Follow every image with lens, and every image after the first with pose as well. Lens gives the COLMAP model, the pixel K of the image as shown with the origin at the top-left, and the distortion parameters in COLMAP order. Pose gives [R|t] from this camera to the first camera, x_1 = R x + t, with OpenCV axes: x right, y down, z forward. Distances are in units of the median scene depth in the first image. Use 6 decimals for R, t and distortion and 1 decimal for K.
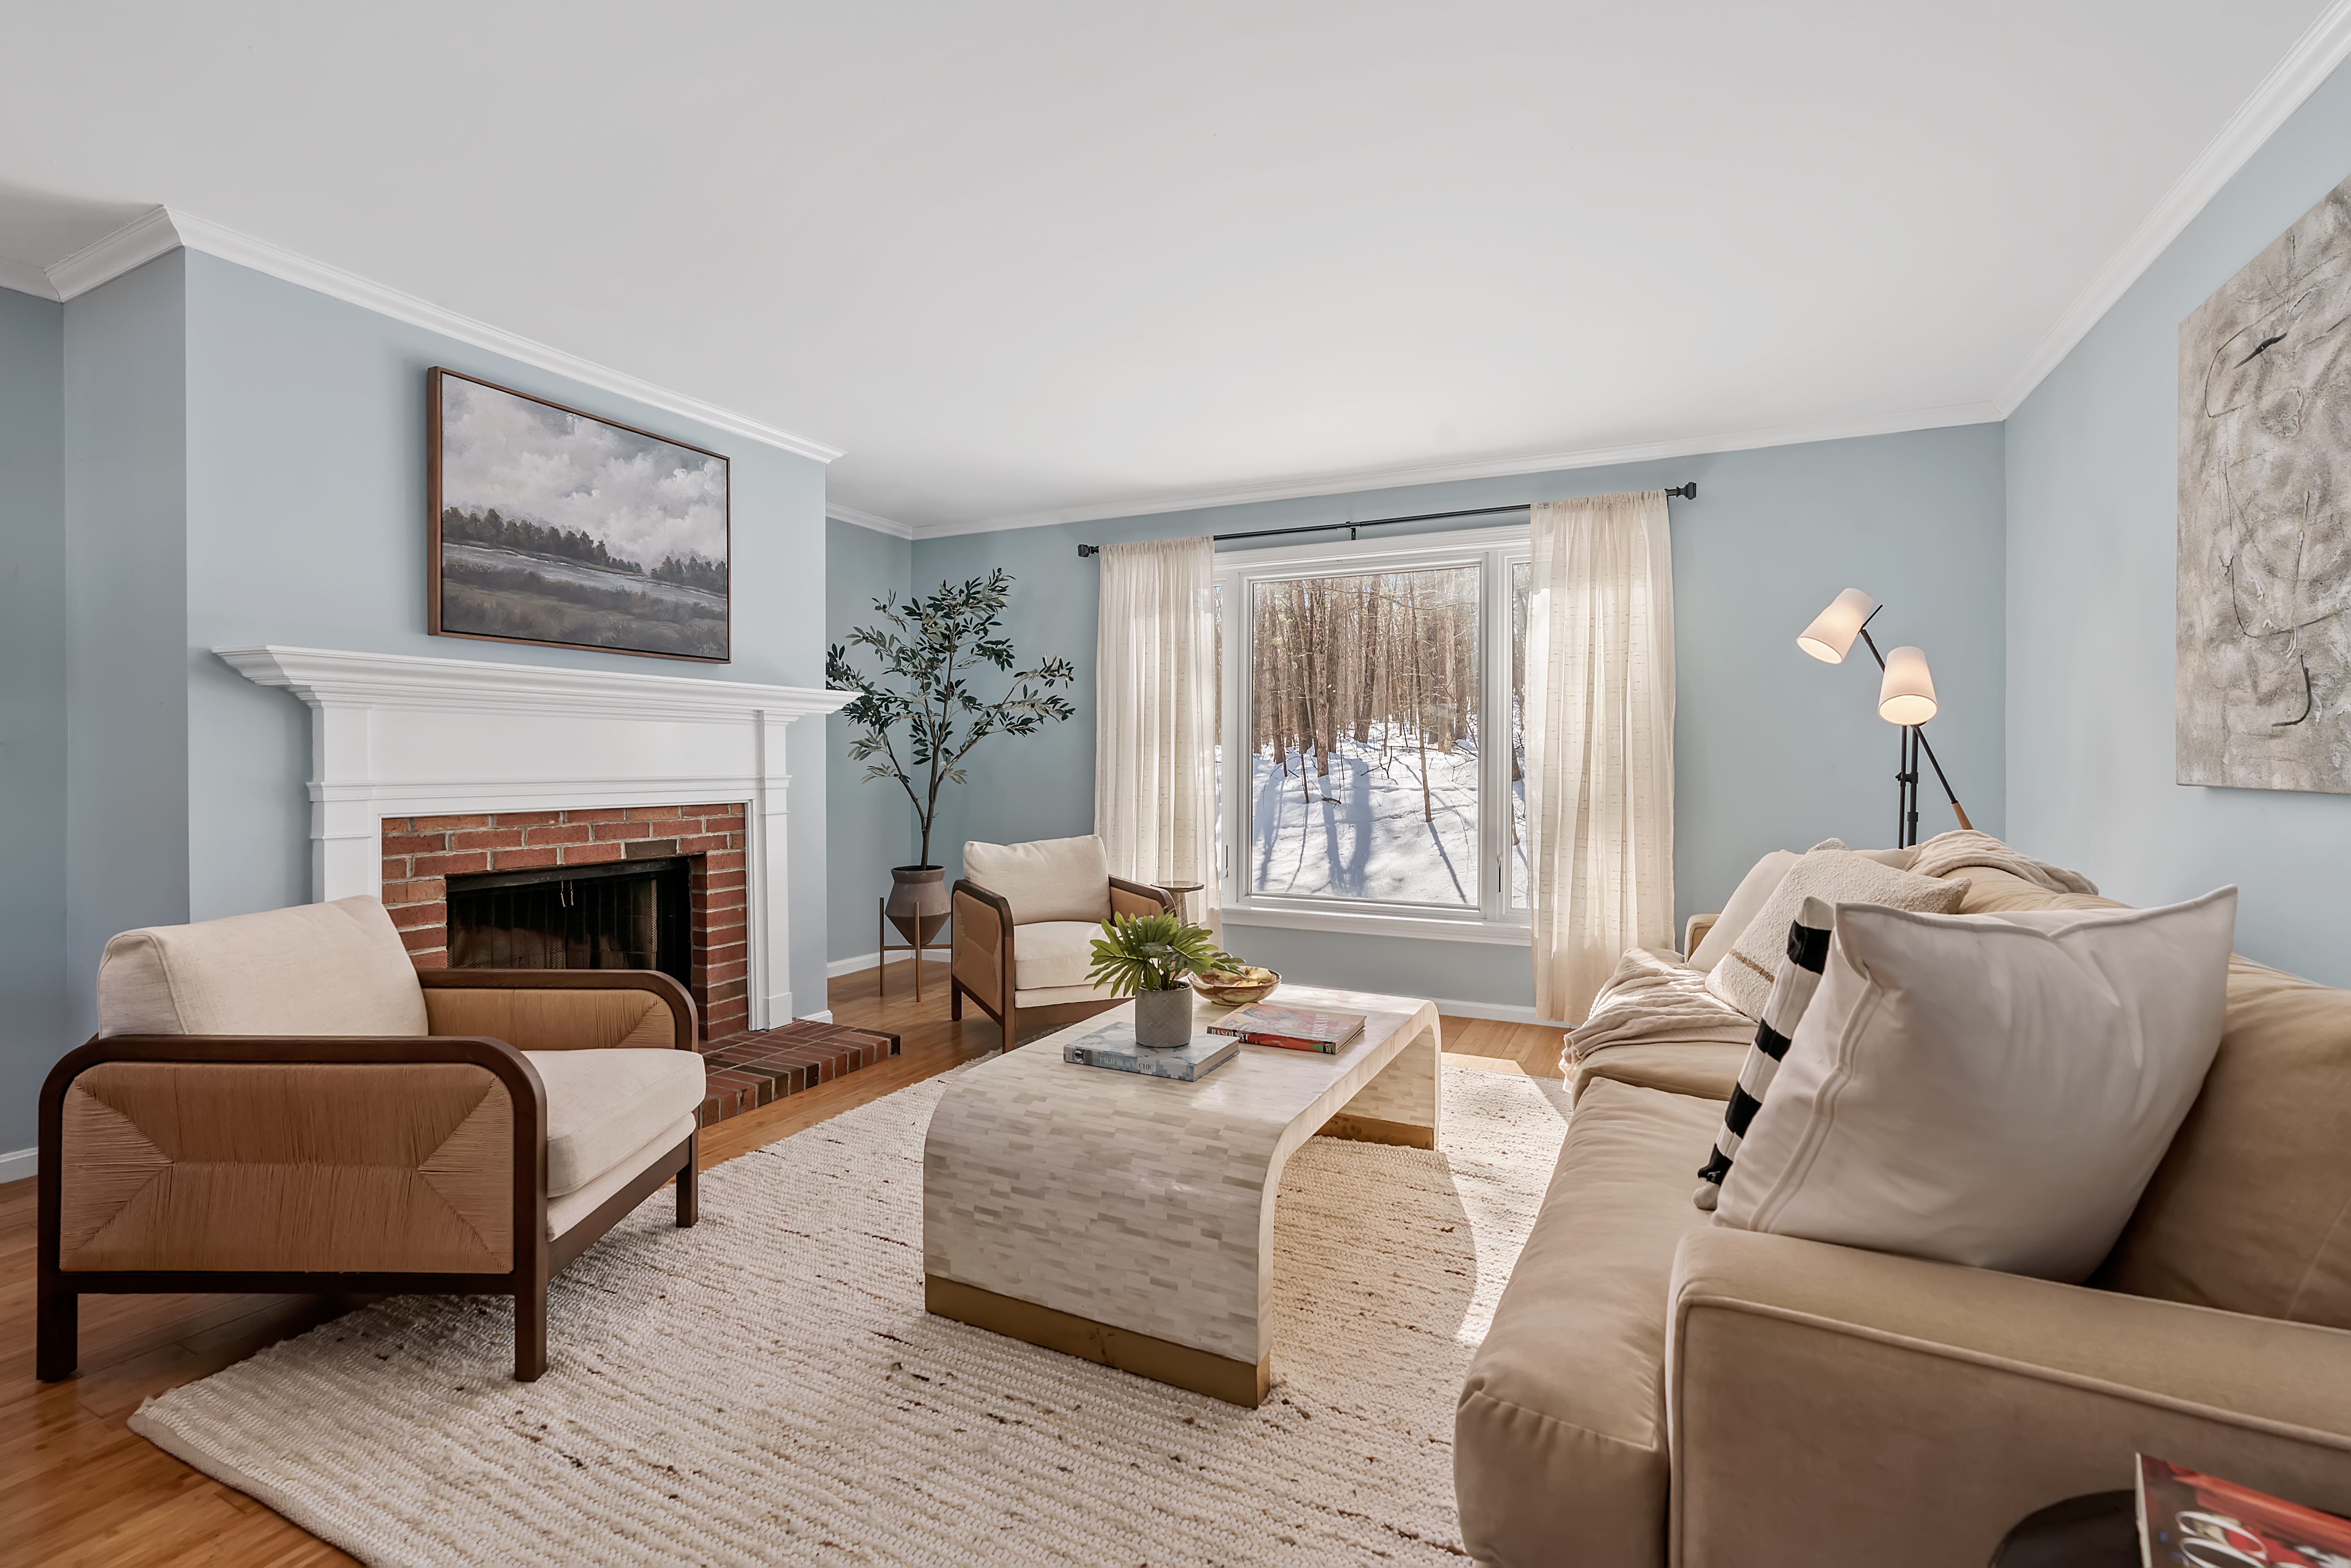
lens RADIAL K [[1048.2, 0, 1166.3], [0, 1048.2, 767.2], [0, 0, 1]] dist [-0.004341, 0.000839]
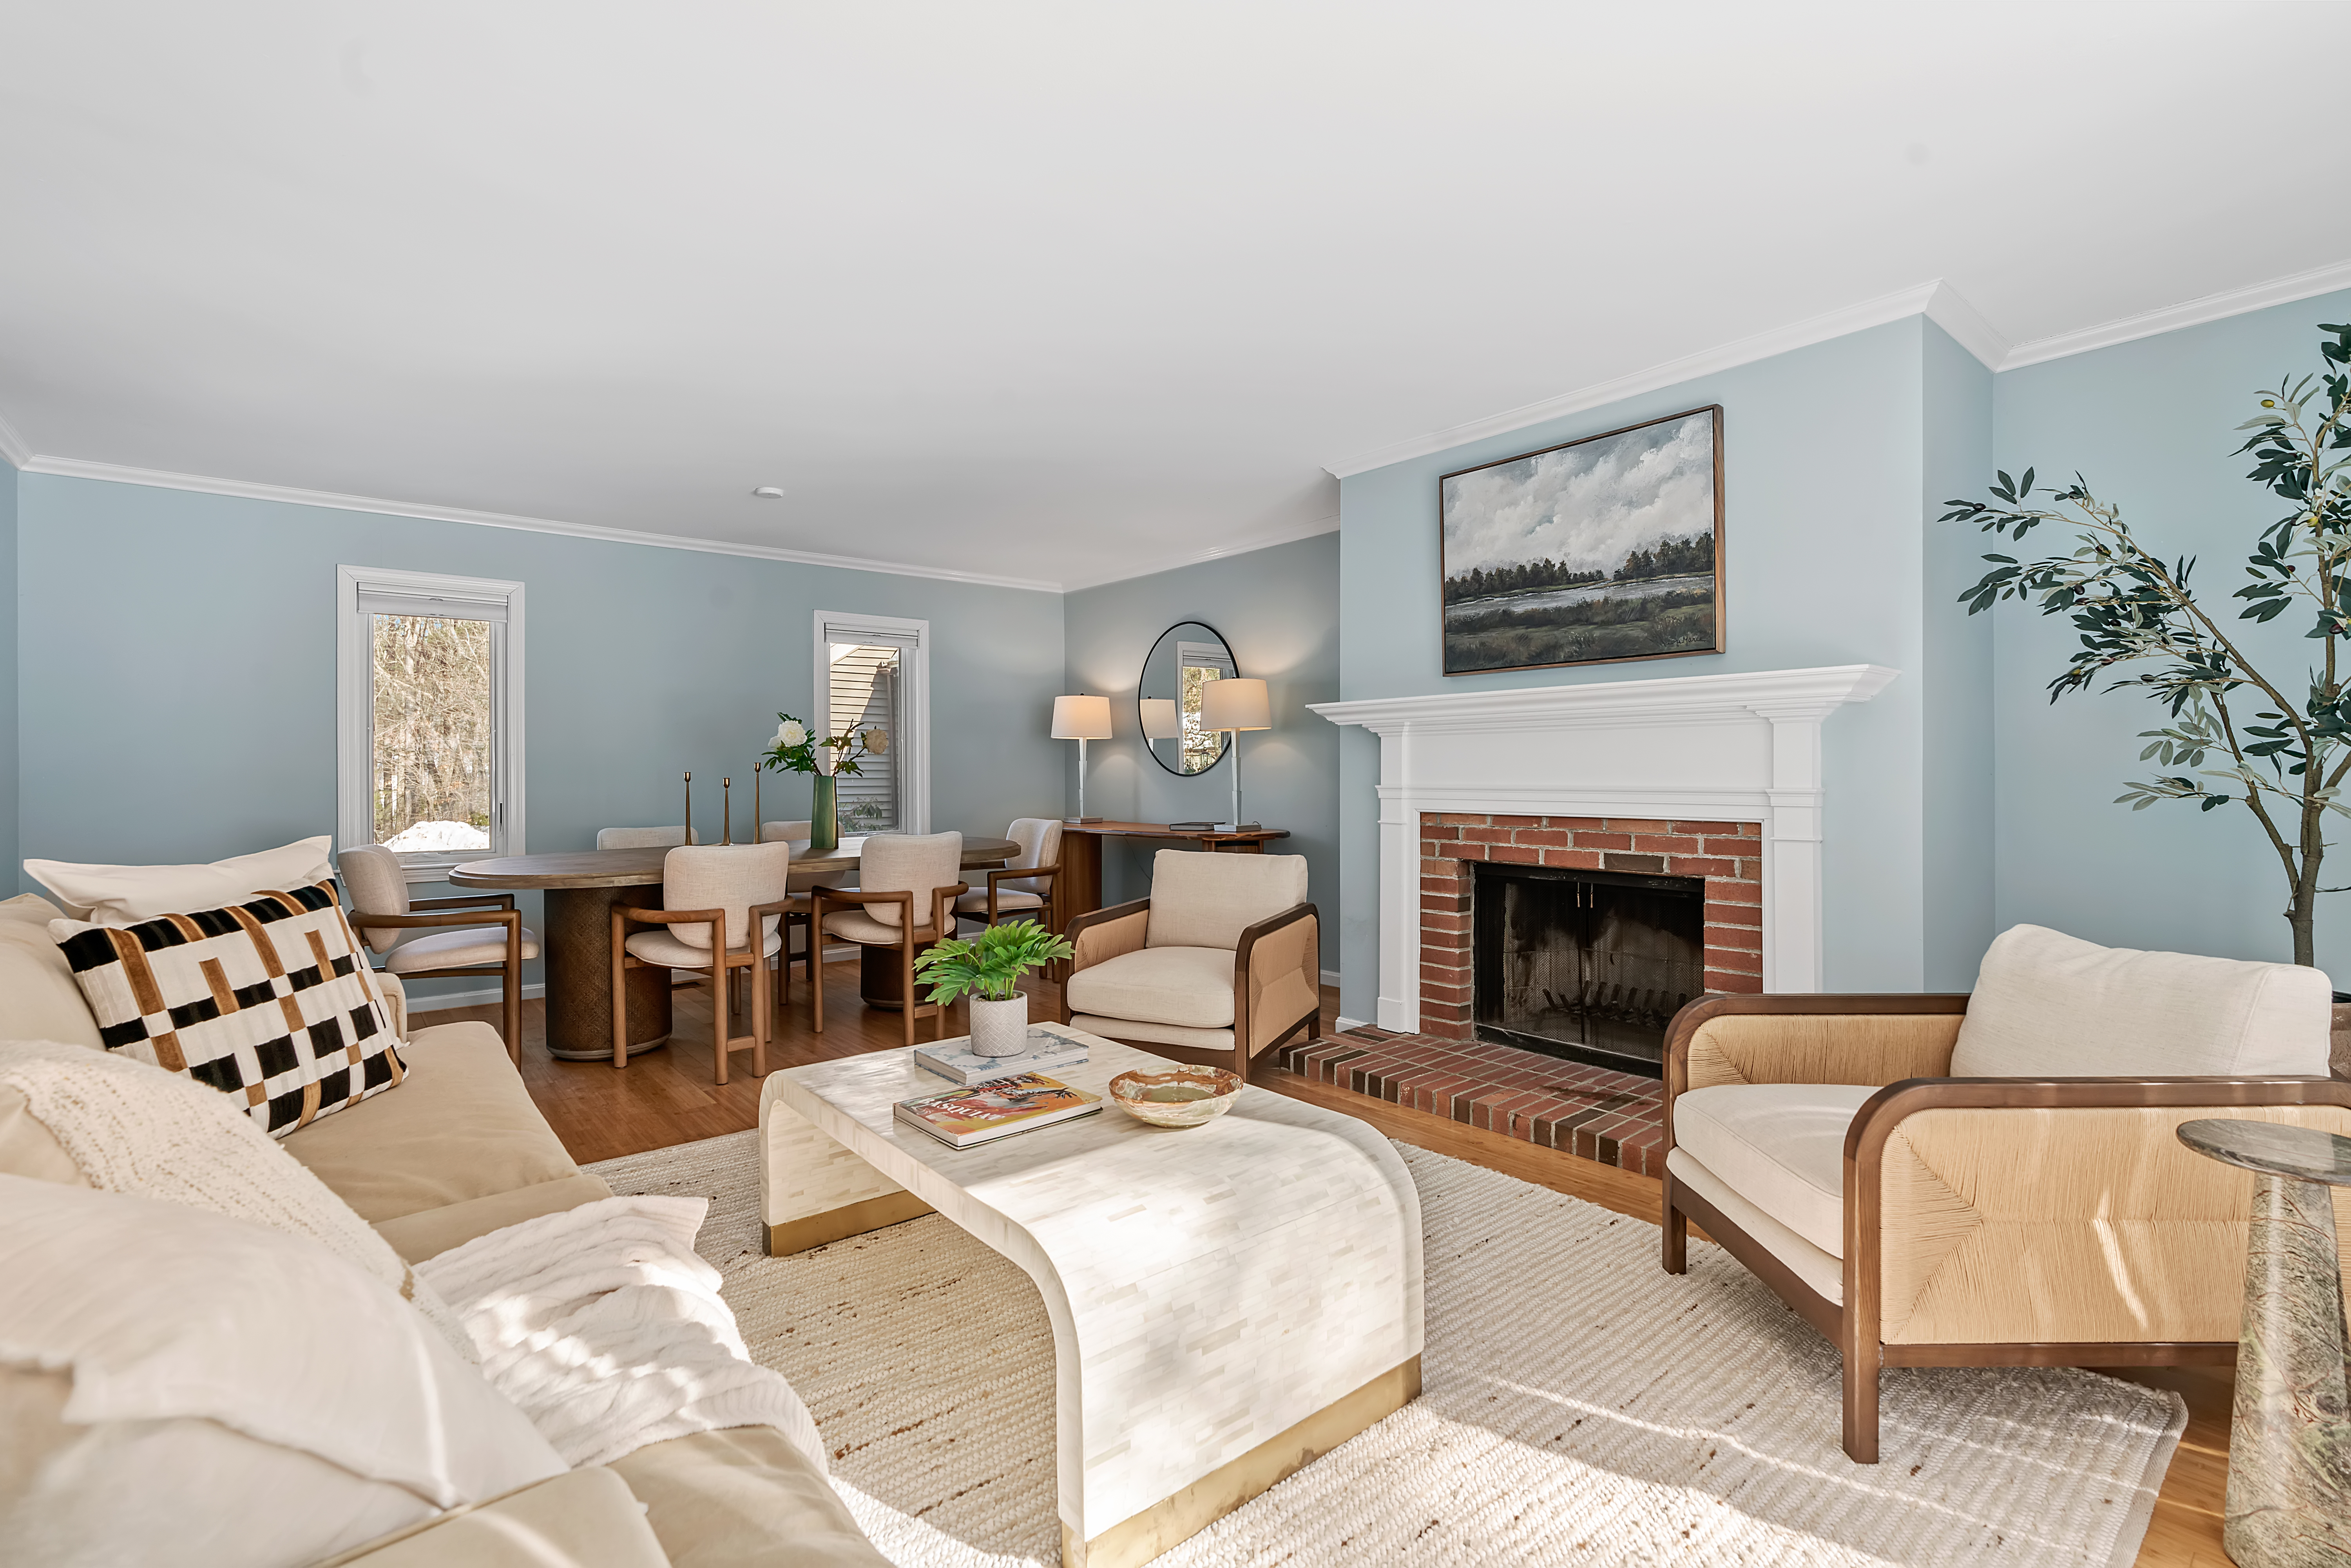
lens RADIAL K [[1048.2, 0, 1157.0], [0, 1048.2, 765.9], [0, 0, 1]] dist [-0.004341, 0.000839]
pose [[-0.395248, -0.002231, -0.918572, 0.656132], [0.001240, 0.999995, -0.002962, -0.009194], [0.918573, -0.002310, -0.395244, 1.164233]]
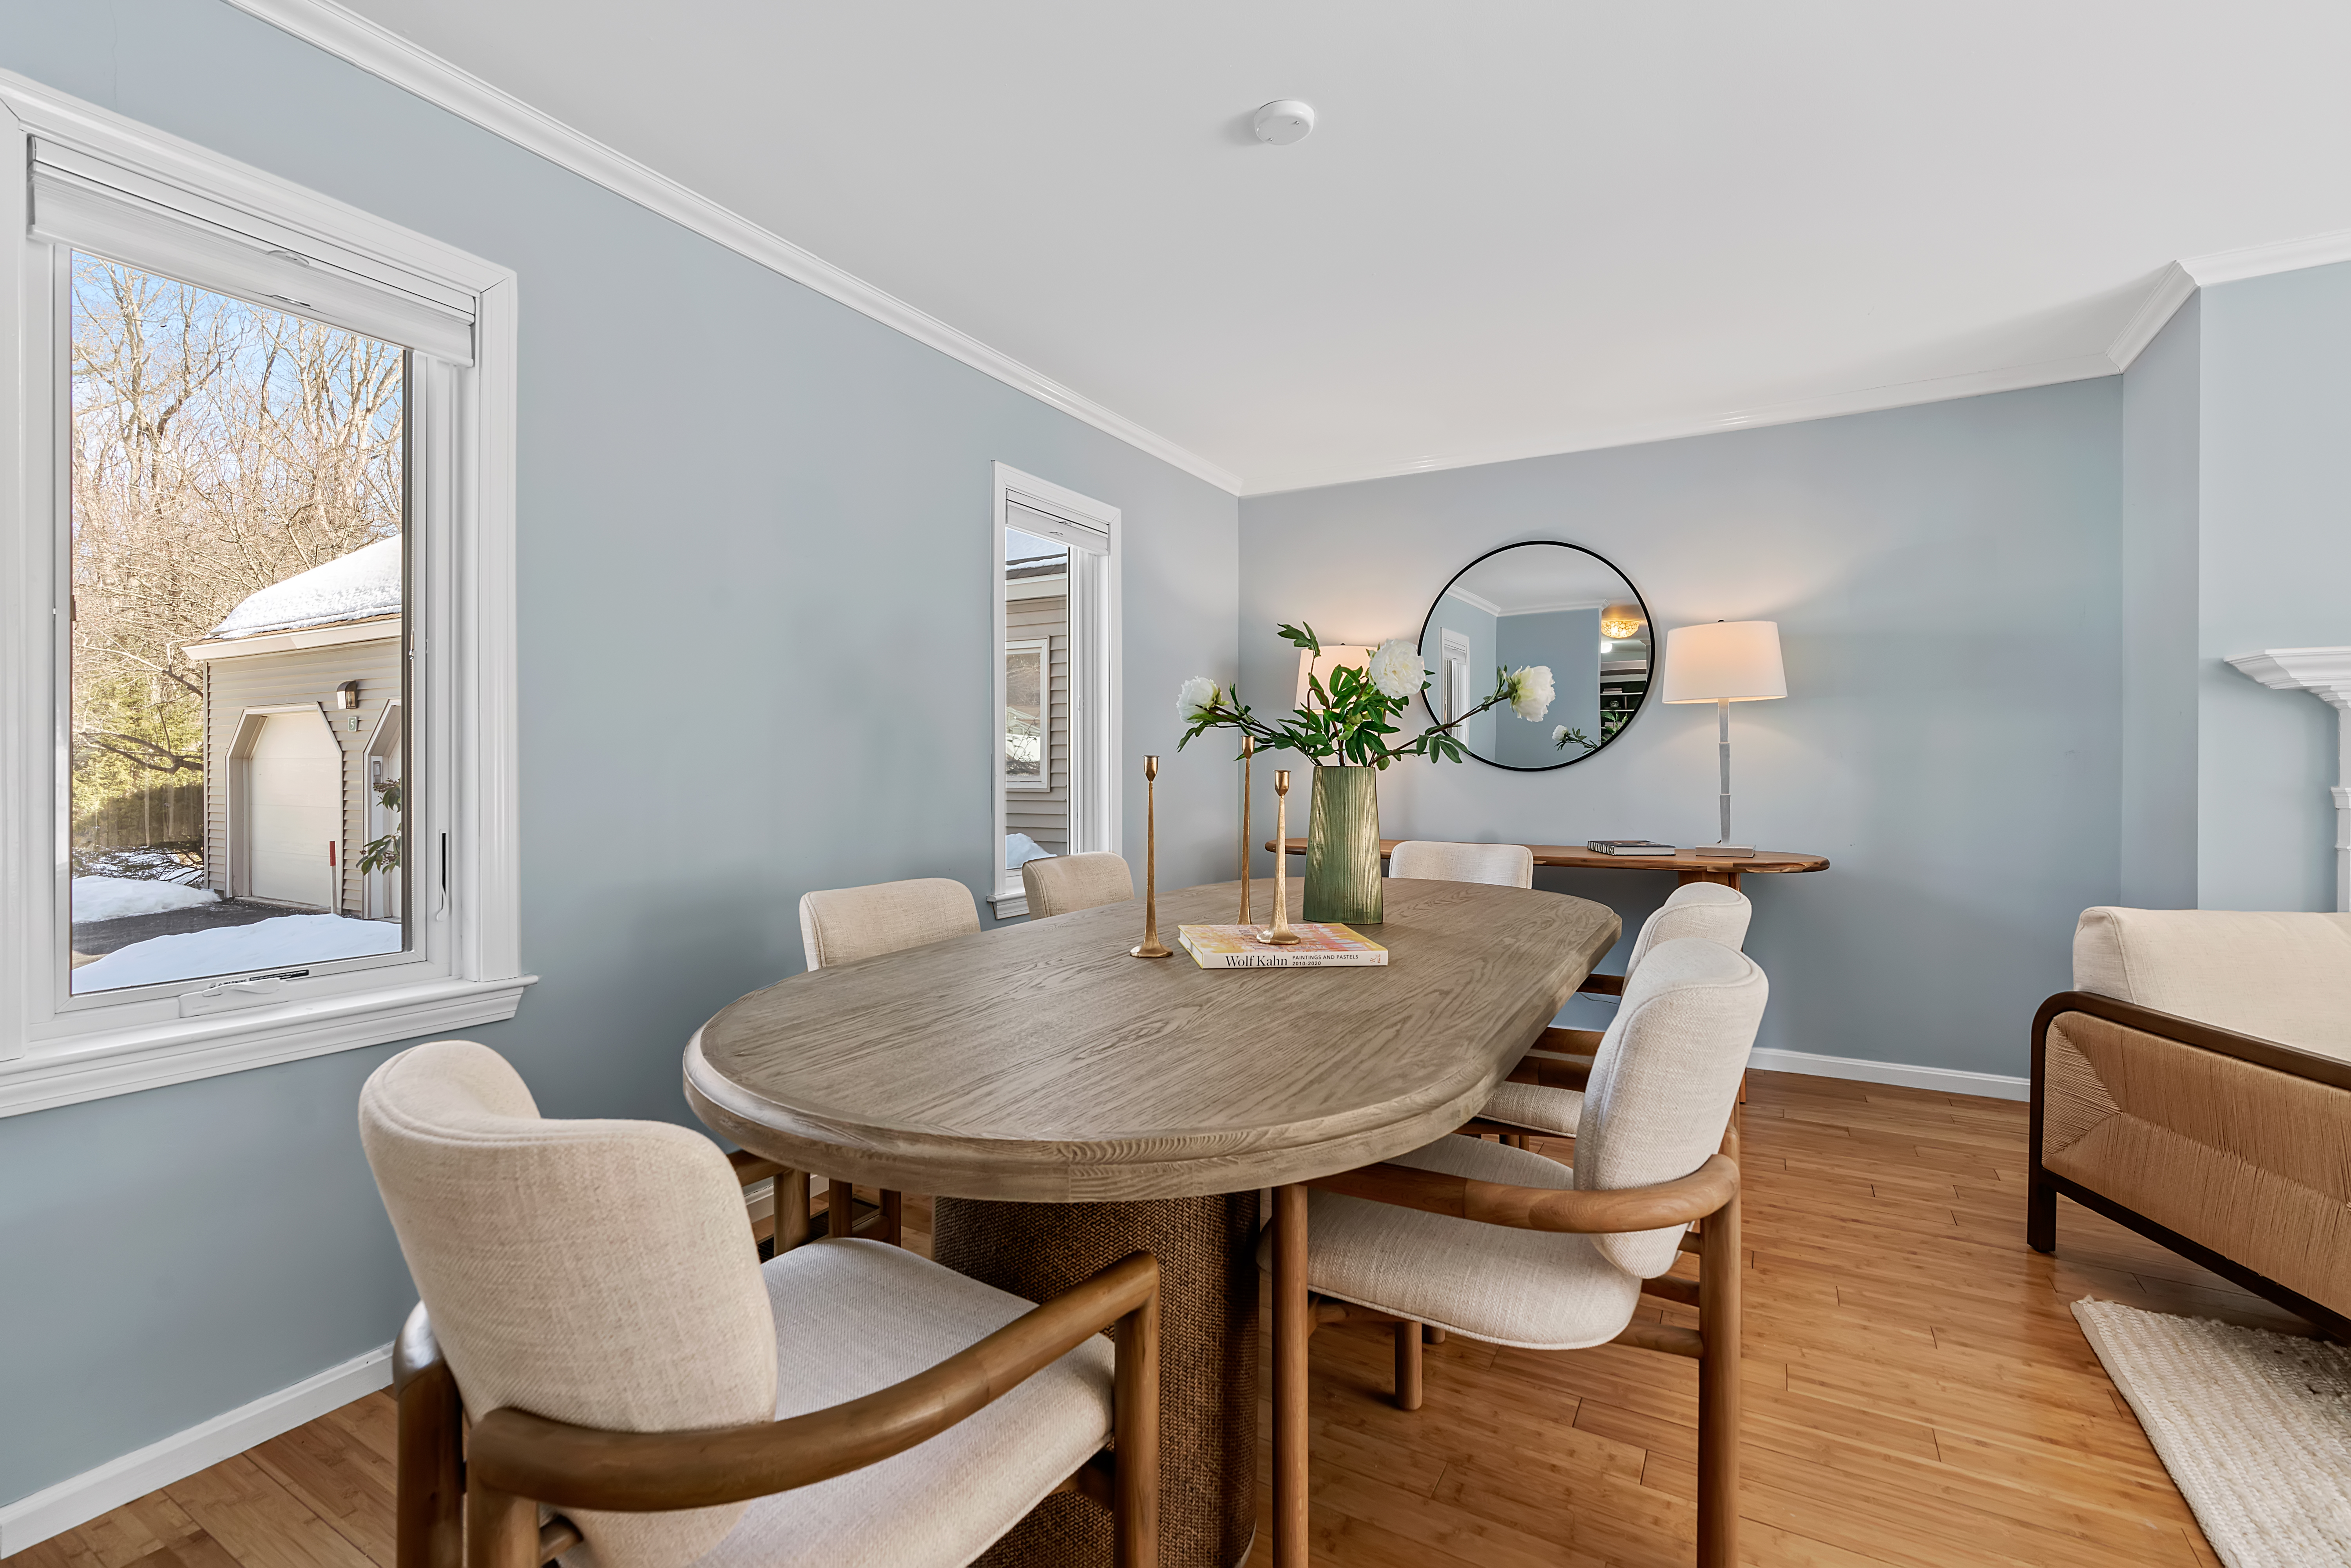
lens RADIAL K [[1048.2, 0, 1175.7], [0, 1048.2, 779.9], [0, 0, 1]] dist [-0.004341, 0.000839]
pose [[-0.054286, 0.013415, -0.998435, 0.151977], [-0.006742, 0.999882, 0.013801, 0.001047], [0.998503, 0.007481, -0.054189, 0.006904]]
